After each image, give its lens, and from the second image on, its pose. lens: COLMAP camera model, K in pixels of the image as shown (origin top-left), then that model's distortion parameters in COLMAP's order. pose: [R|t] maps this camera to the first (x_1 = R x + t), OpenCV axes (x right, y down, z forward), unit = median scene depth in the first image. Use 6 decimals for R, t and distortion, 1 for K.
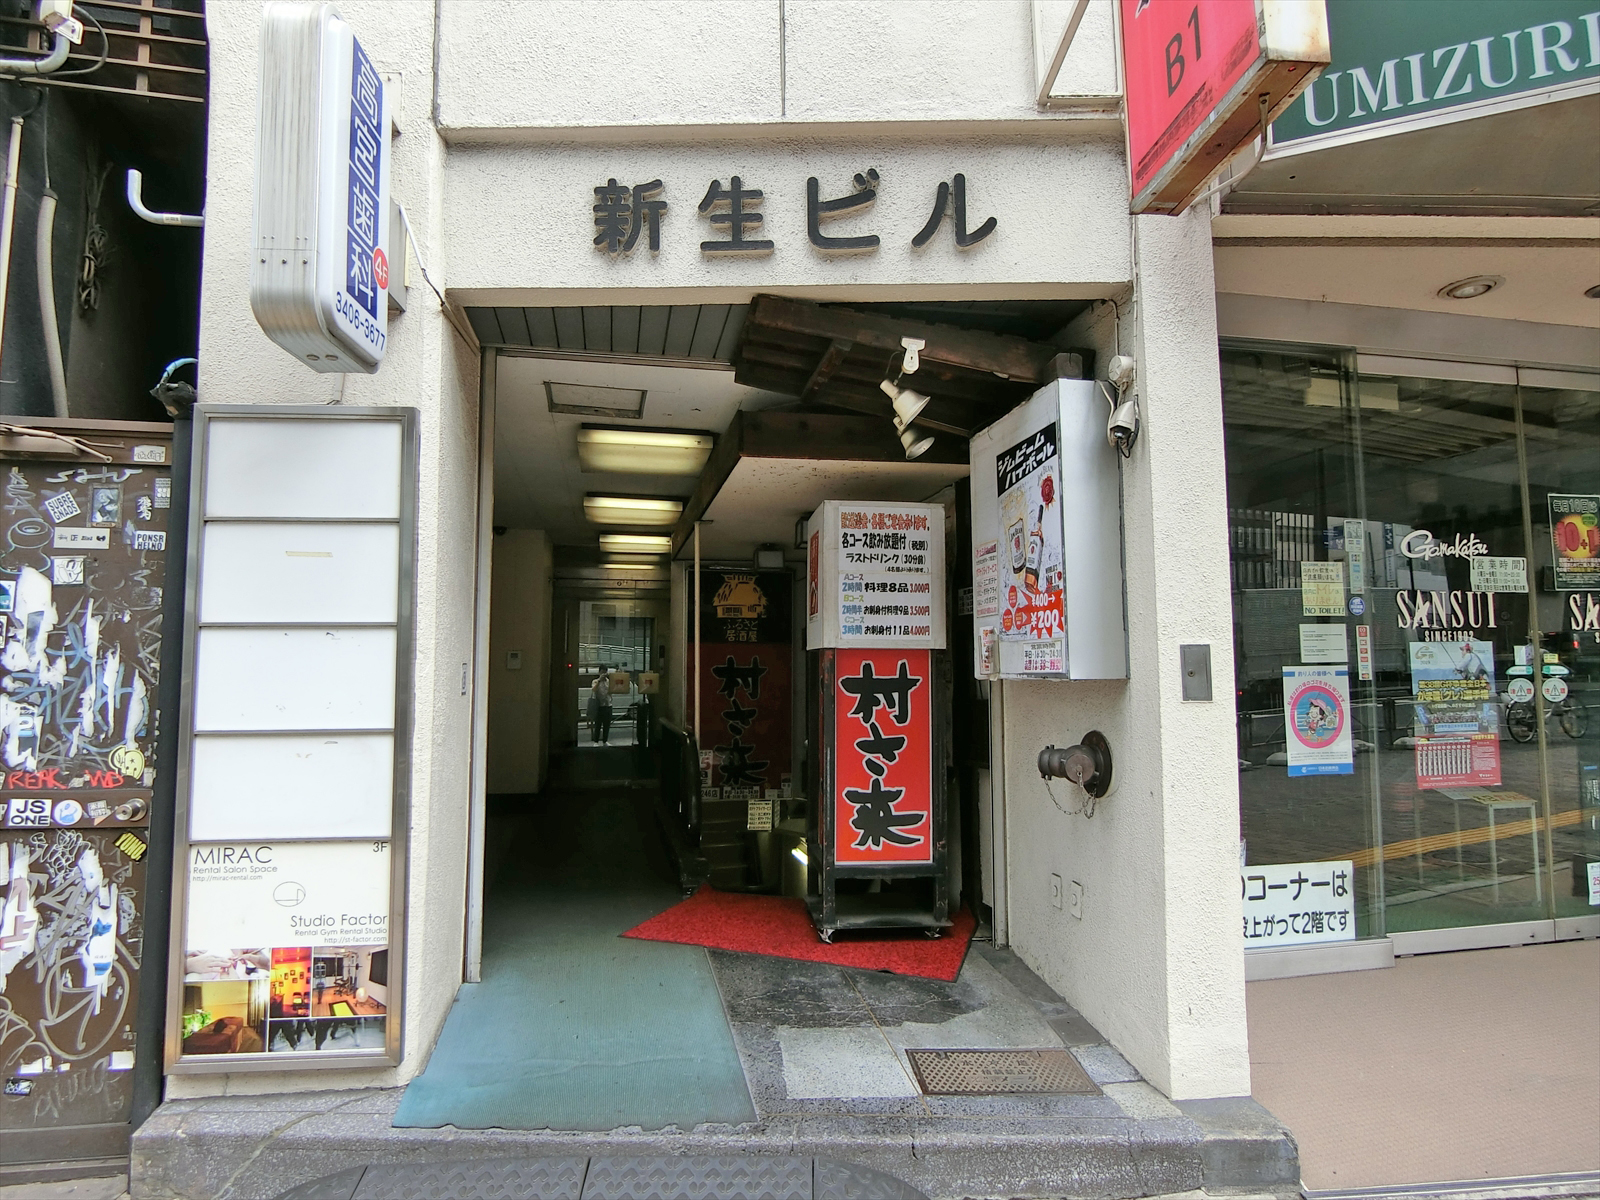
lens RADIAL K [[881.6, 0, 800.0], [0, 881.6, 600.0], [0, 0, 1]] dist [-0.000240, -0.000105]
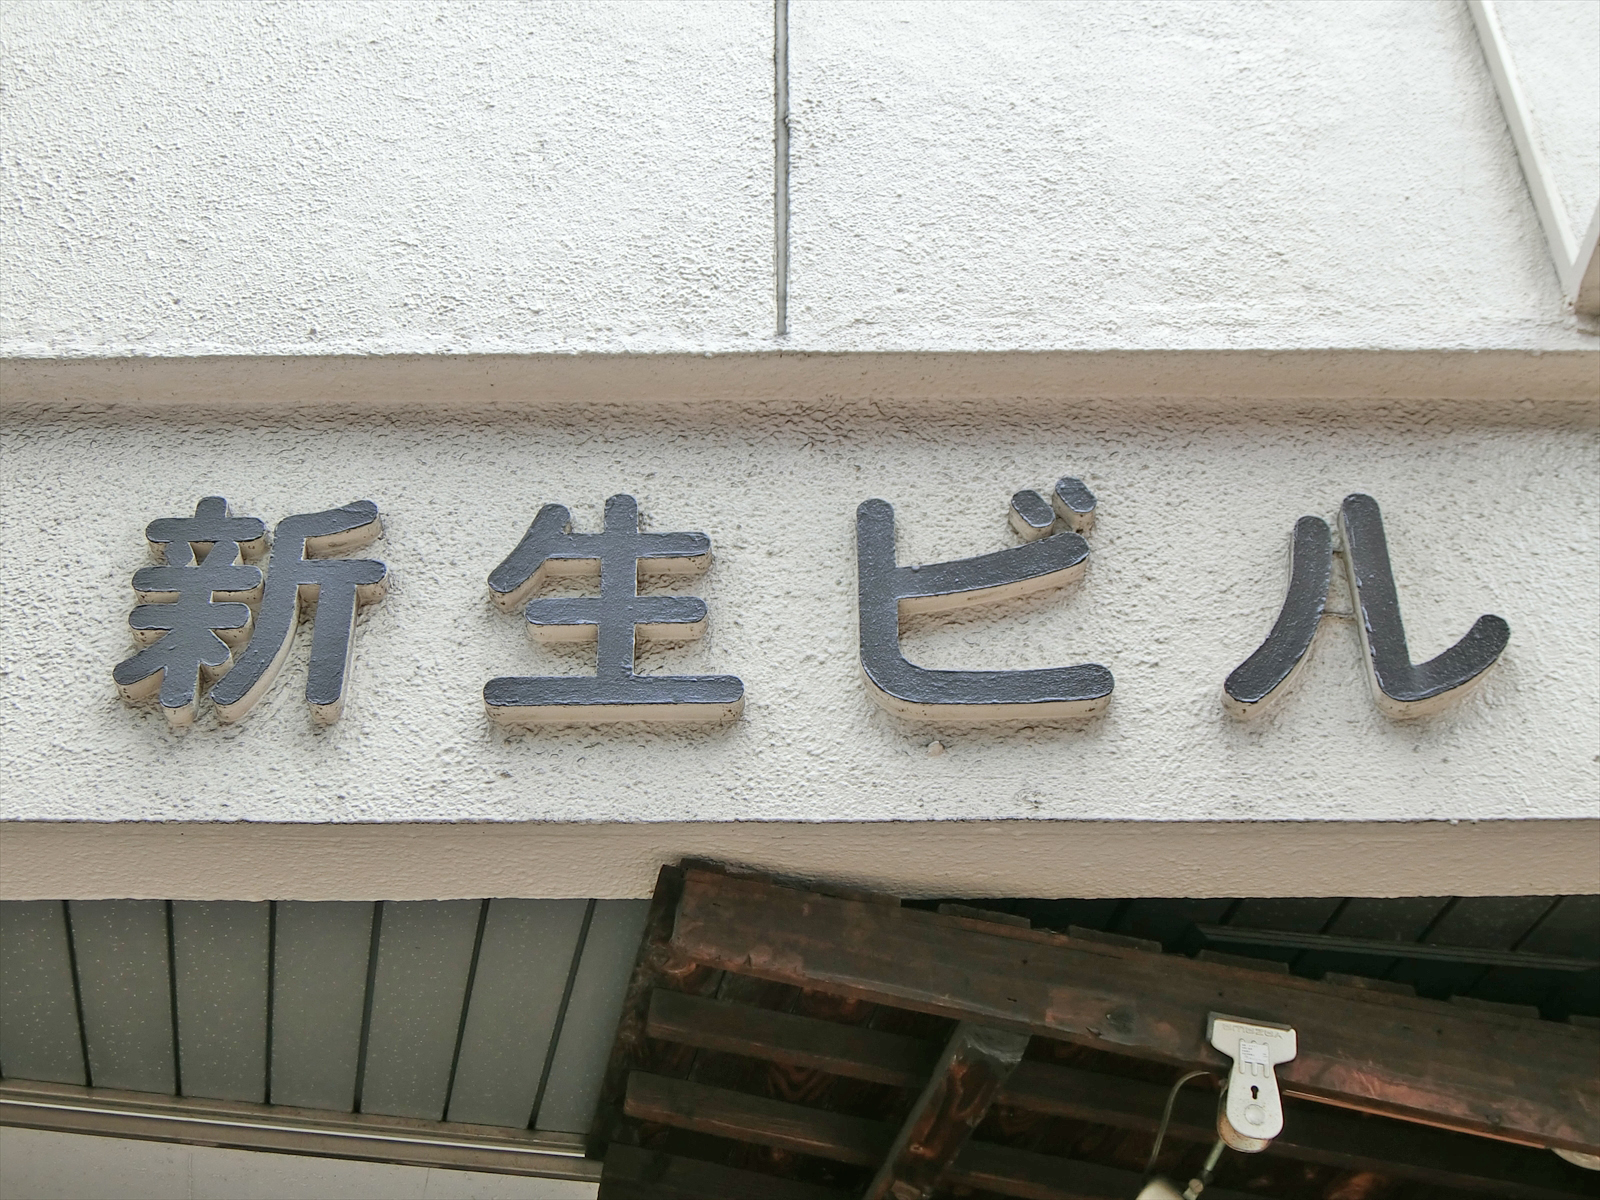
lens RADIAL K [[2119.1, 0, 791.7], [0, 2119.1, 599.9], [0, 0, 1]] dist [-0.023000, -0.111111]
pose [[0.999922, 0.004317, -0.011693, -0.005840], [-0.010002, 0.837653, -0.546111, -0.053202], [0.007438, 0.546185, 0.837632, 0.407997]]
